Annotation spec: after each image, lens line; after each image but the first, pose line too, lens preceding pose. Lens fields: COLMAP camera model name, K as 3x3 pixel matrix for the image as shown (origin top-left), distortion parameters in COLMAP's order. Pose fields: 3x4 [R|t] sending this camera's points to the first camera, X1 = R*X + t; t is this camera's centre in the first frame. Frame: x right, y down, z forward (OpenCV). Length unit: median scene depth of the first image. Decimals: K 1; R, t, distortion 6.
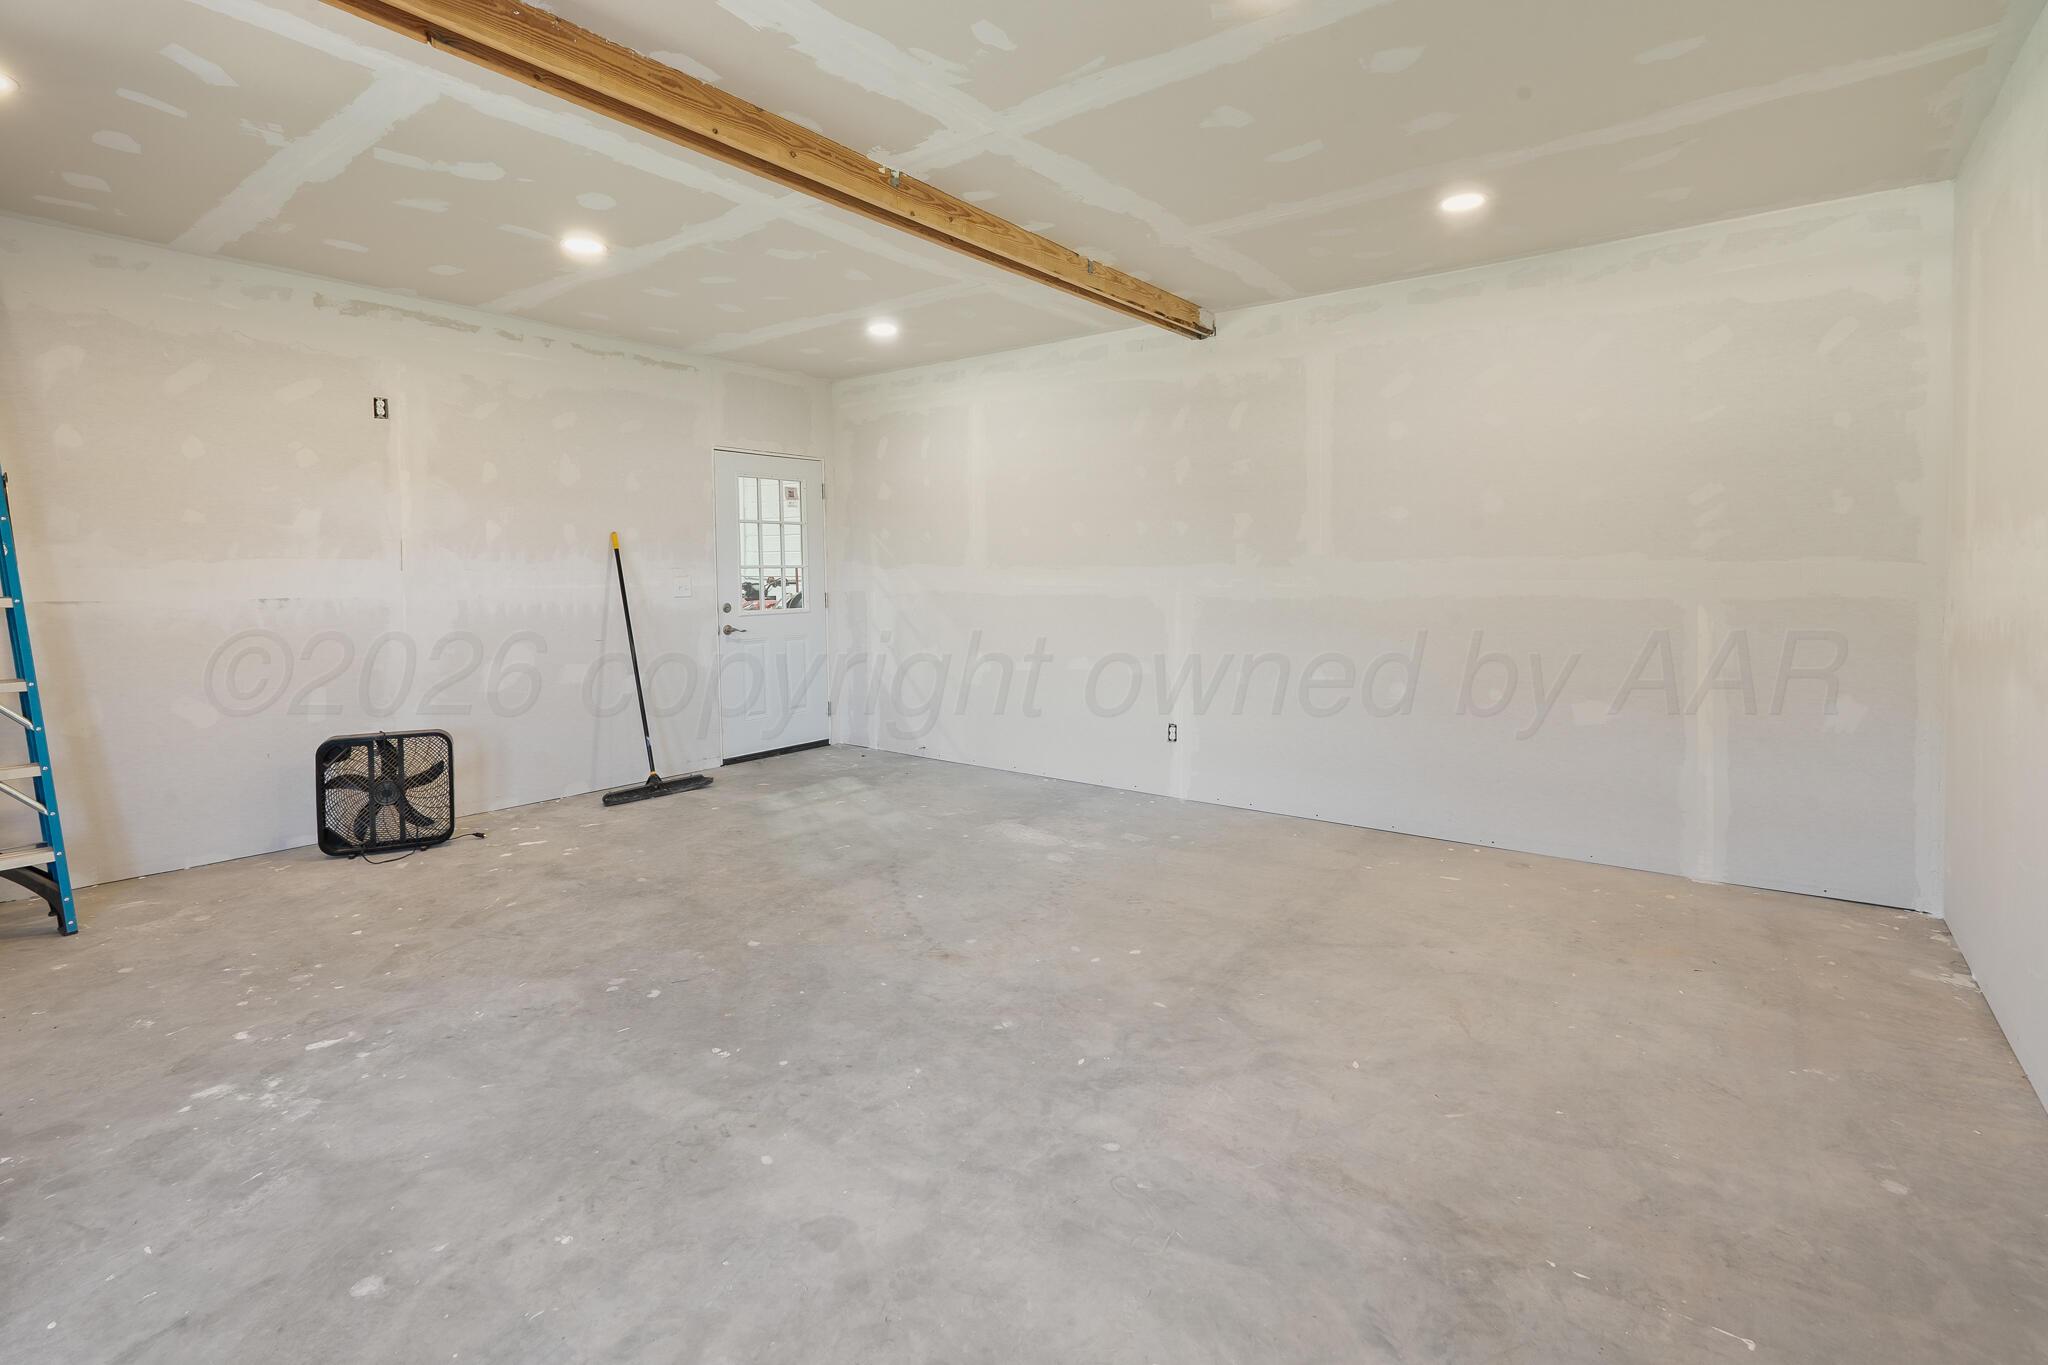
lens RADIAL K [[930.3, 0, 1024.0], [0, 930.3, 682.5], [0, 0, 1]] dist [-0.003263, -0.000214]
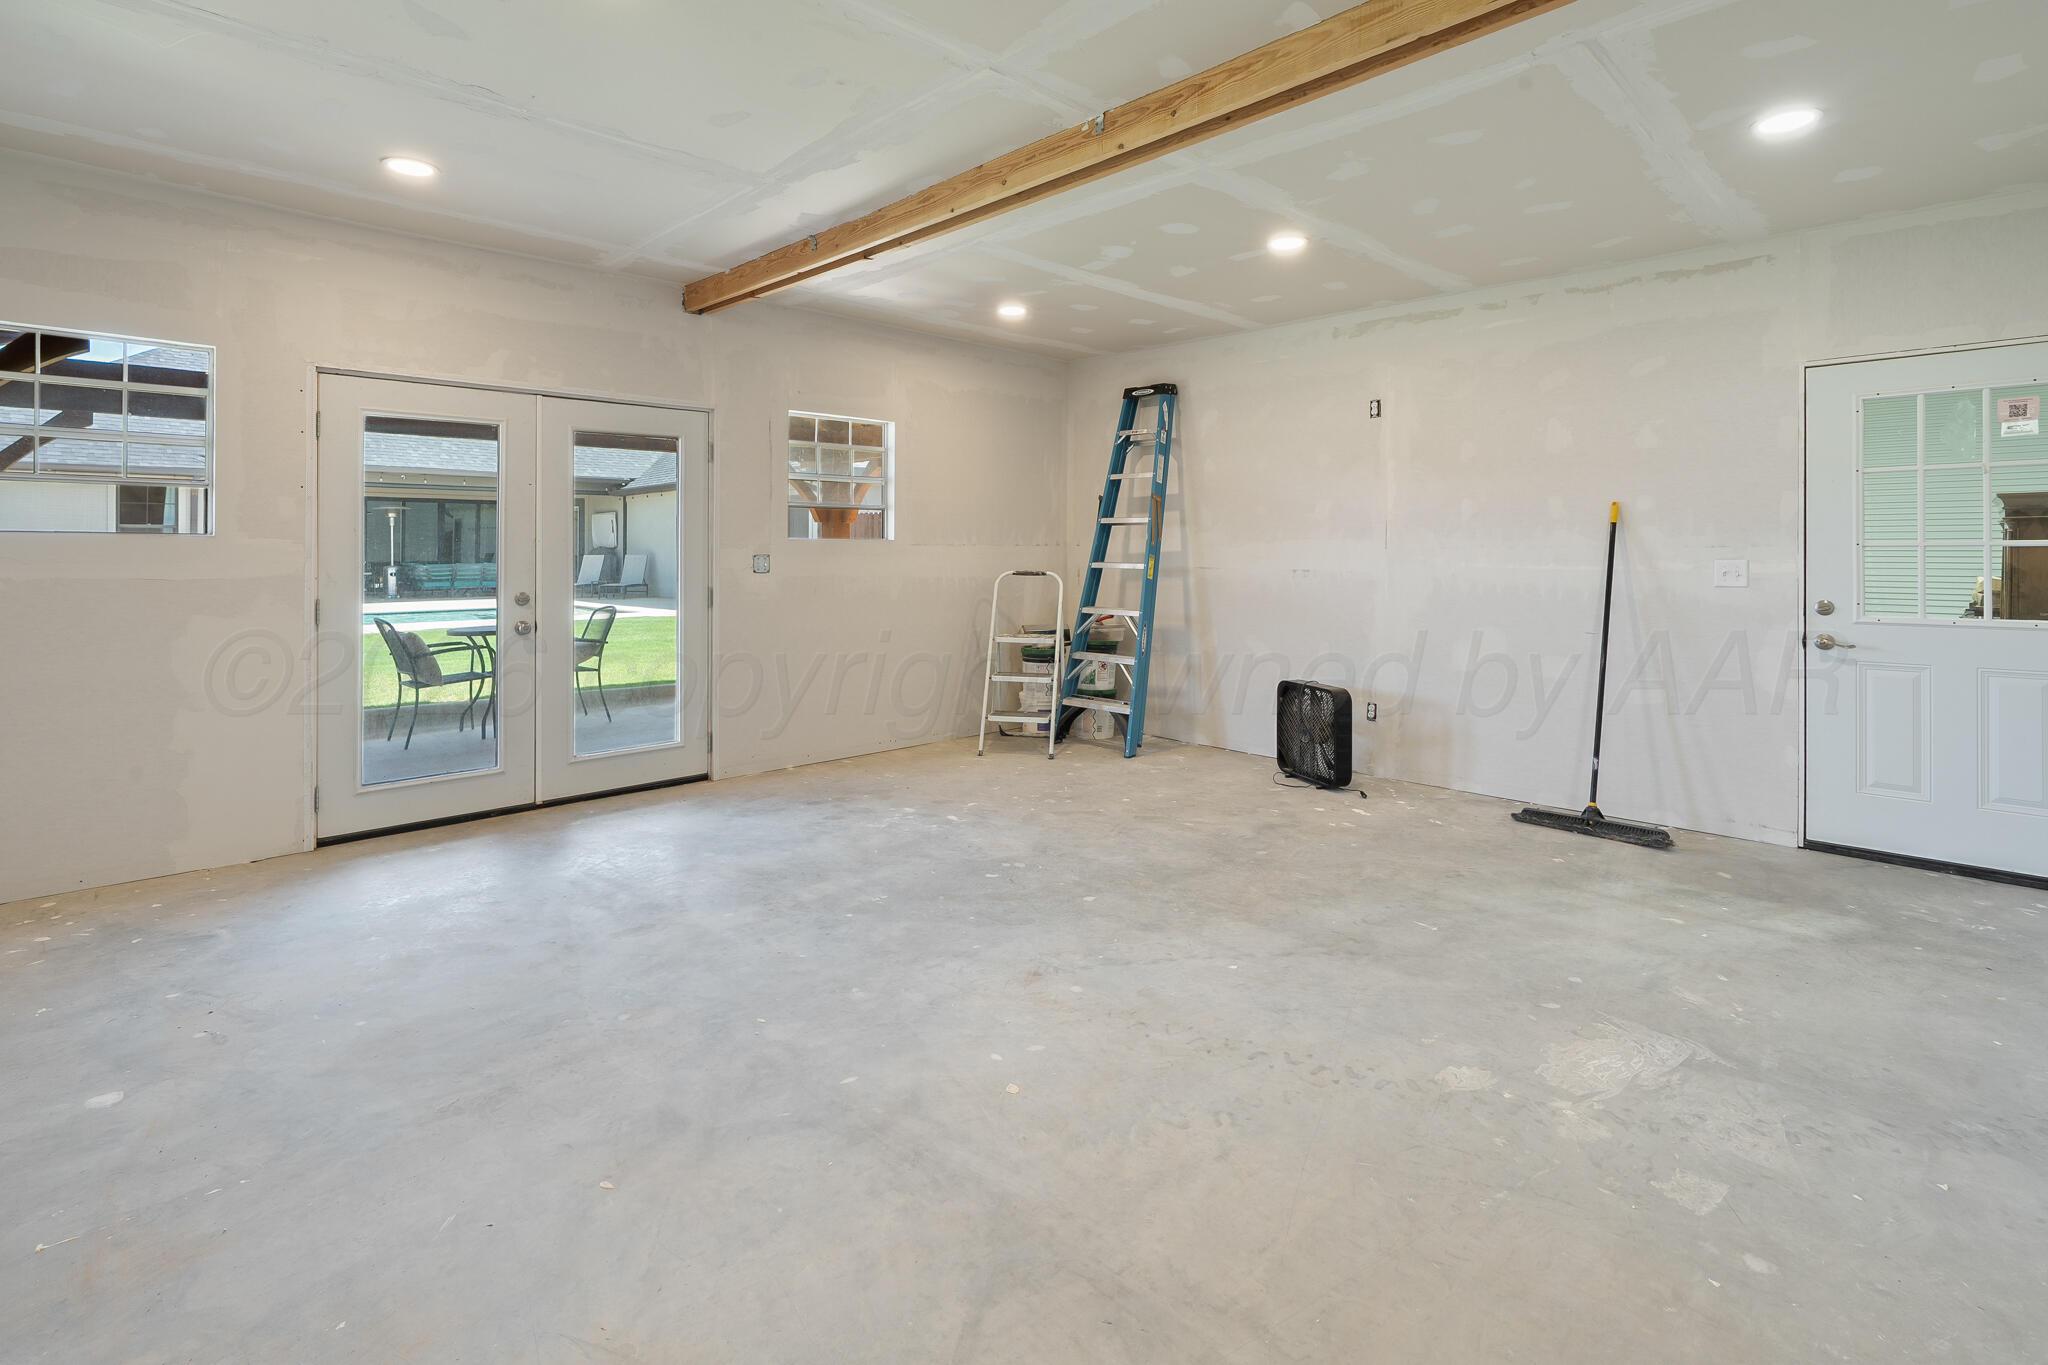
lens RADIAL K [[973.7, 0, 1023.1], [0, 973.7, 628.8], [0, 0, 1]] dist [-0.000457, -0.000337]
pose [[-0.131483, 0.082392, -0.987889, 0.620187], [-0.120250, 0.987856, 0.098394, -0.097062], [0.983998, 0.131731, -0.119979, 0.795320]]
